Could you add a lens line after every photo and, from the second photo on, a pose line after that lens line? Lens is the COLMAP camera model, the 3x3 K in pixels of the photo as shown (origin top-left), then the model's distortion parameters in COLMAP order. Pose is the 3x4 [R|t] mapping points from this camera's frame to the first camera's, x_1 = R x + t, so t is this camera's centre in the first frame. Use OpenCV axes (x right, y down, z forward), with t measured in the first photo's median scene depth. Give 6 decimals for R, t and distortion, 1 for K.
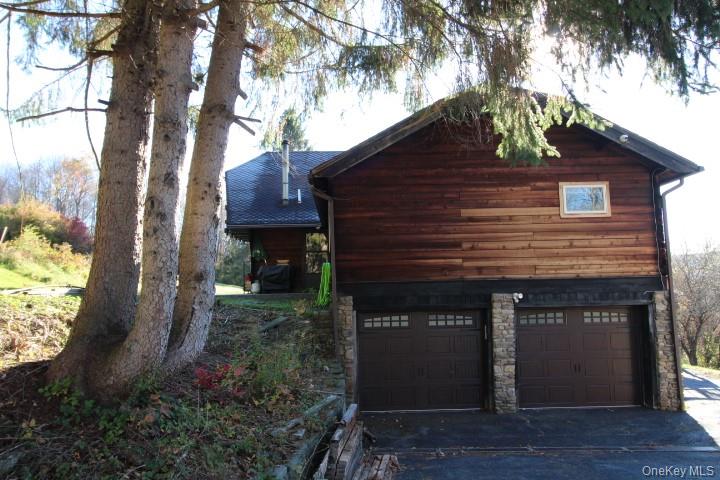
lens RADIAL K [[583.7, 0, 360.0], [0, 583.7, 240.0], [0, 0, 1]] dist [0.042059, -0.016566]
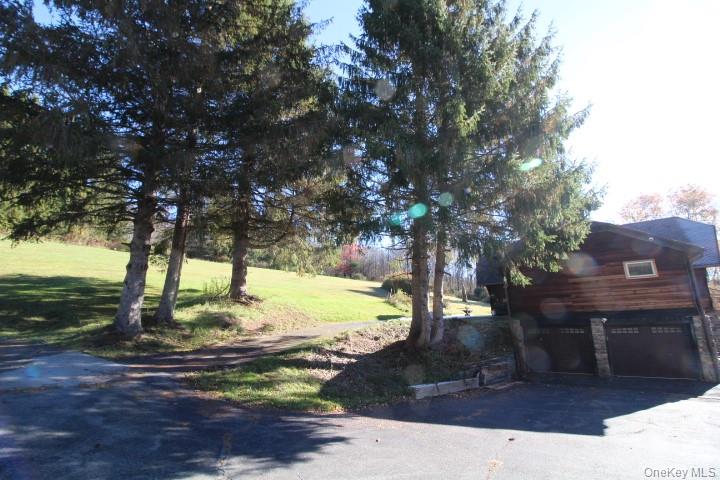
lens RADIAL K [[334.2, 0, 360.0], [0, 334.2, 240.0], [0, 0, 1]] dist [-0.005626, -0.000989]
pose [[0.805149, -0.142289, -0.575750, 0.288784], [0.071572, 0.987010, -0.143838, -0.075151], [0.588738, 0.074604, 0.804874, -0.486275]]
